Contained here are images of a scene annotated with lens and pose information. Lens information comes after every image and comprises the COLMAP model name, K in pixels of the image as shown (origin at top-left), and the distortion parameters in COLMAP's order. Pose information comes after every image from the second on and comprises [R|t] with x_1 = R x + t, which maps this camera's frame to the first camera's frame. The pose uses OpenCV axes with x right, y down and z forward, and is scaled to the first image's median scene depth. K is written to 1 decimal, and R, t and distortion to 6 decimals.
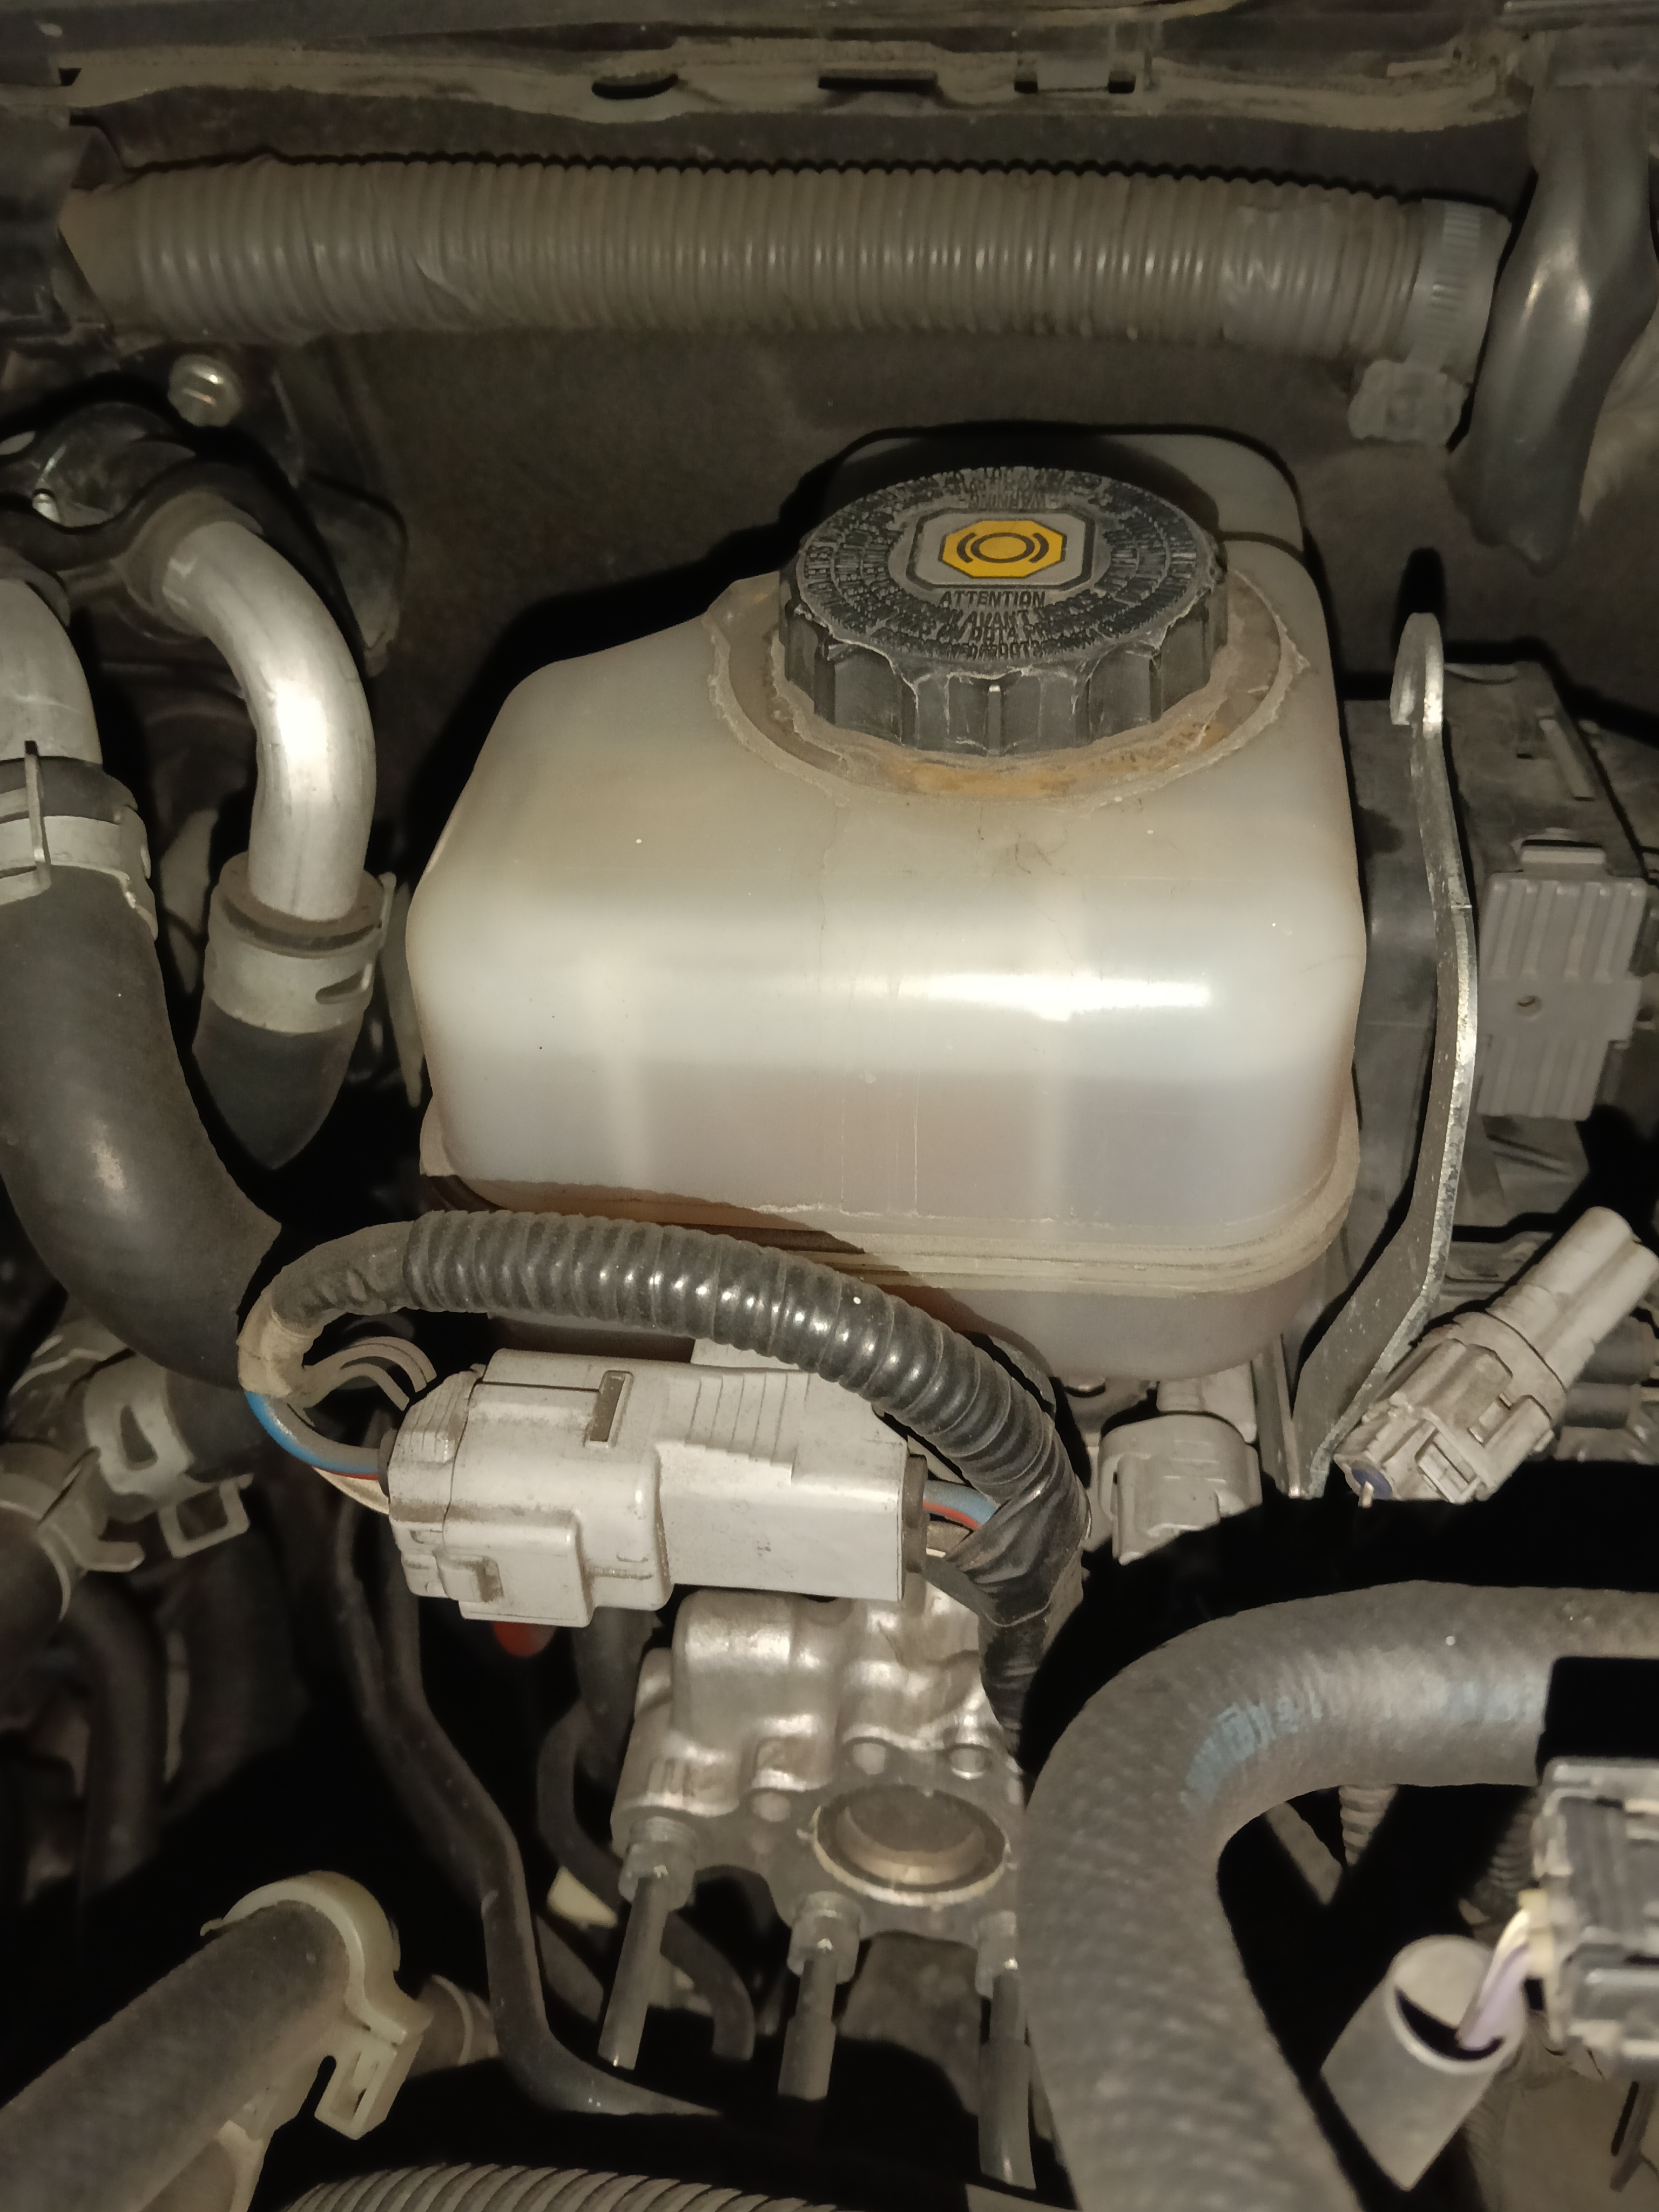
lens RADIAL K [[1843.6, 0, 833.0], [0, 1843.6, 1104.7], [0, 0, 1]] dist [0.087517, -0.235669]
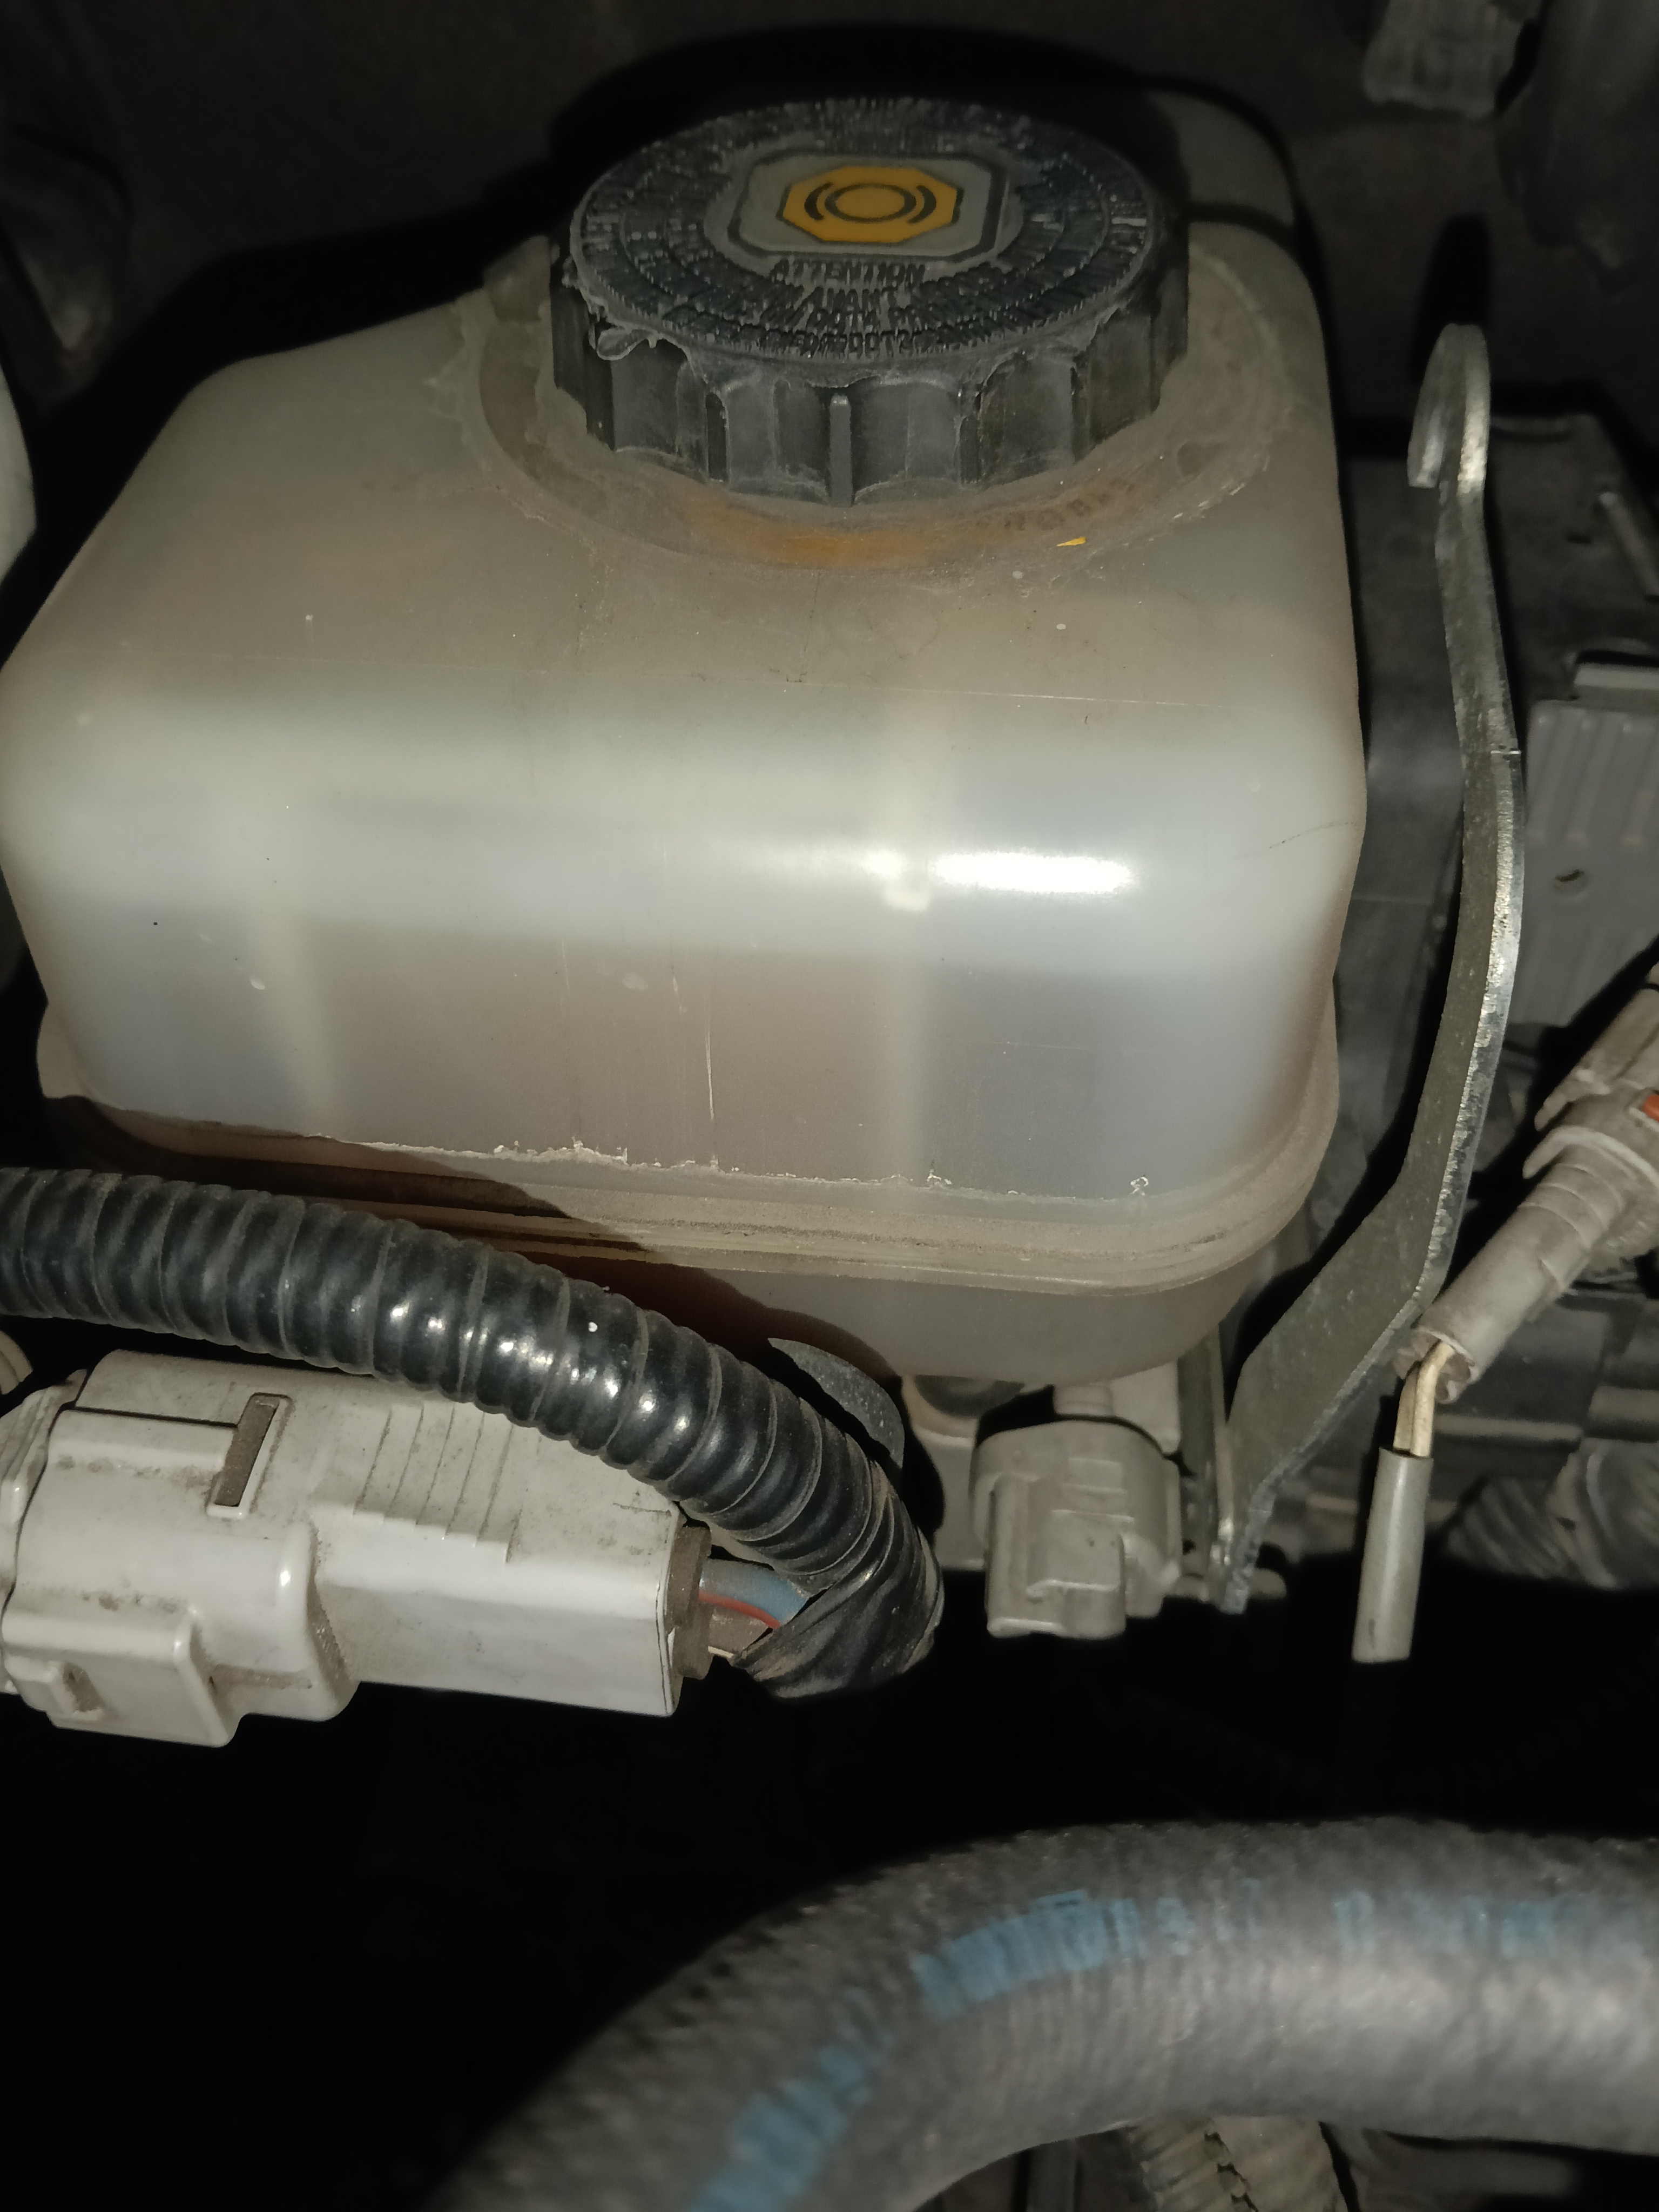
lens RADIAL K [[1875.9, 0, 835.0], [0, 1875.9, 1112.2], [0, 0, 1]] dist [0.099072, -0.349501]
pose [[0.999305, 0.021698, 0.030319, 0.068491], [-0.024873, 0.993776, 0.108588, -0.041420], [-0.027774, -0.109267, 0.993624, 0.283137]]
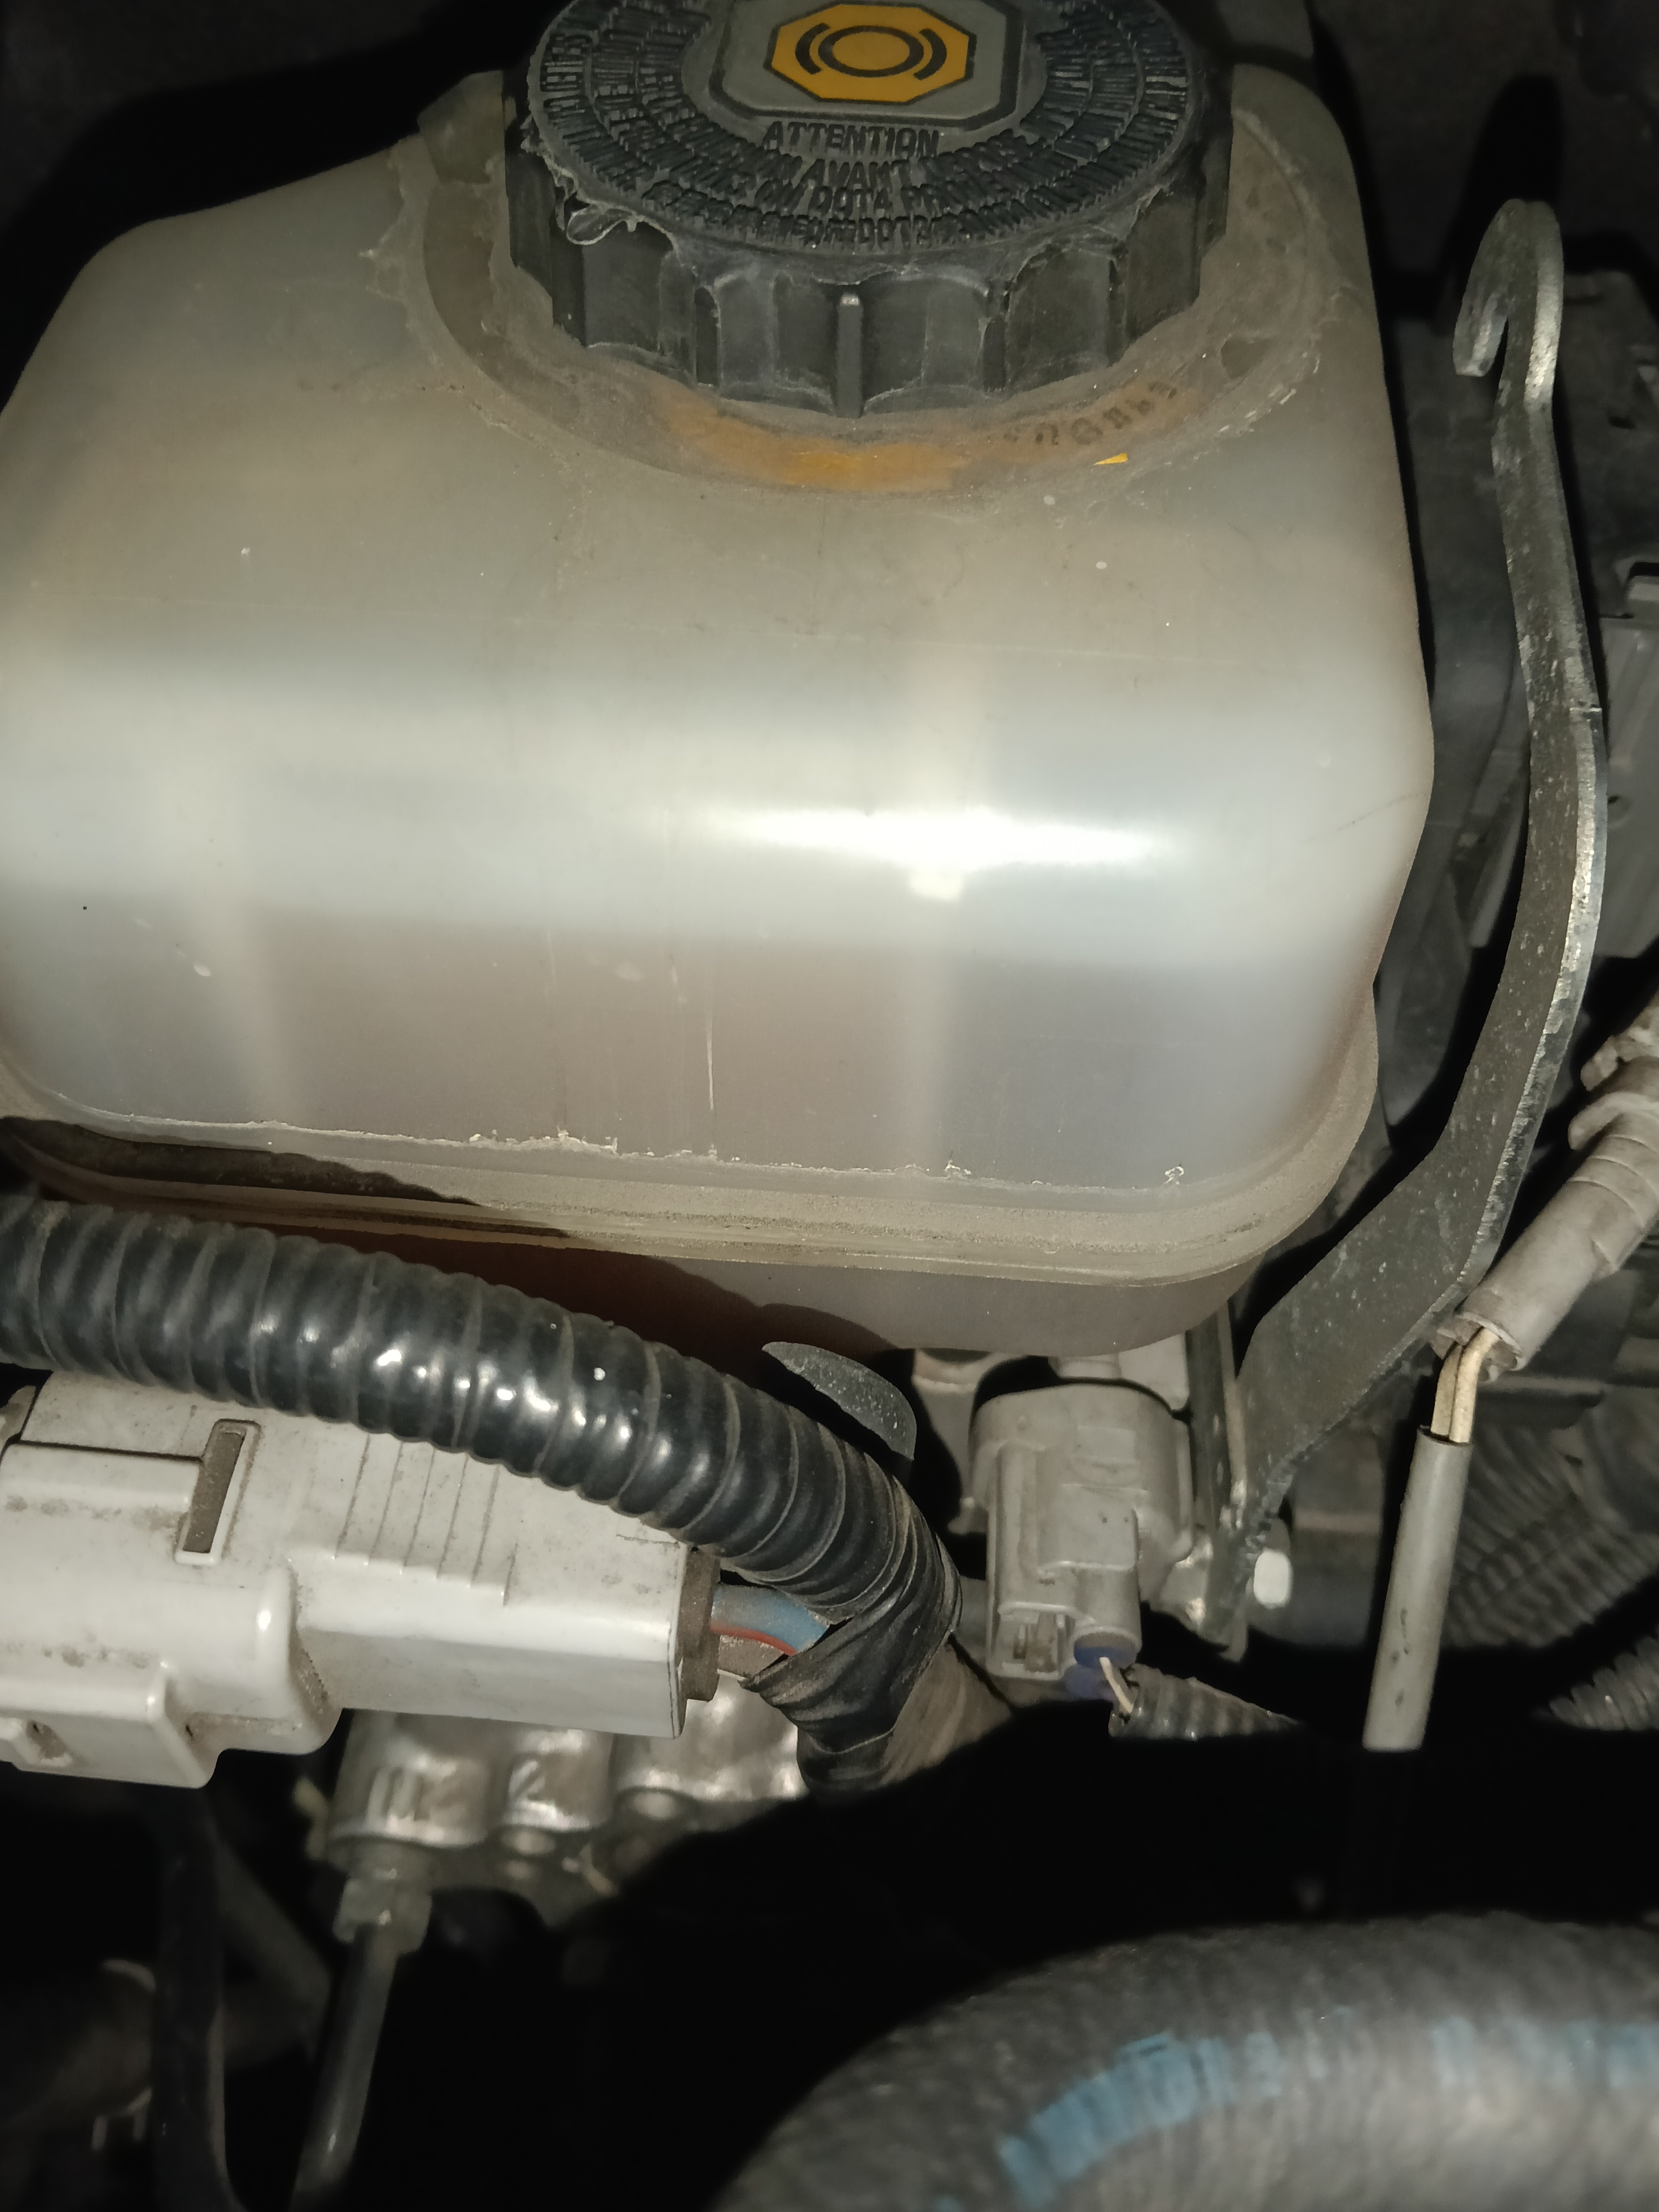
lens RADIAL K [[1882.7, 0, 835.8], [0, 1882.7, 1105.4], [0, 0, 1]] dist [0.061734, -0.223375]
pose [[0.997088, 0.006023, 0.076022, 0.037686], [-0.022004, 0.977199, 0.211183, -0.098804], [-0.073016, -0.212241, 0.974486, 0.351757]]
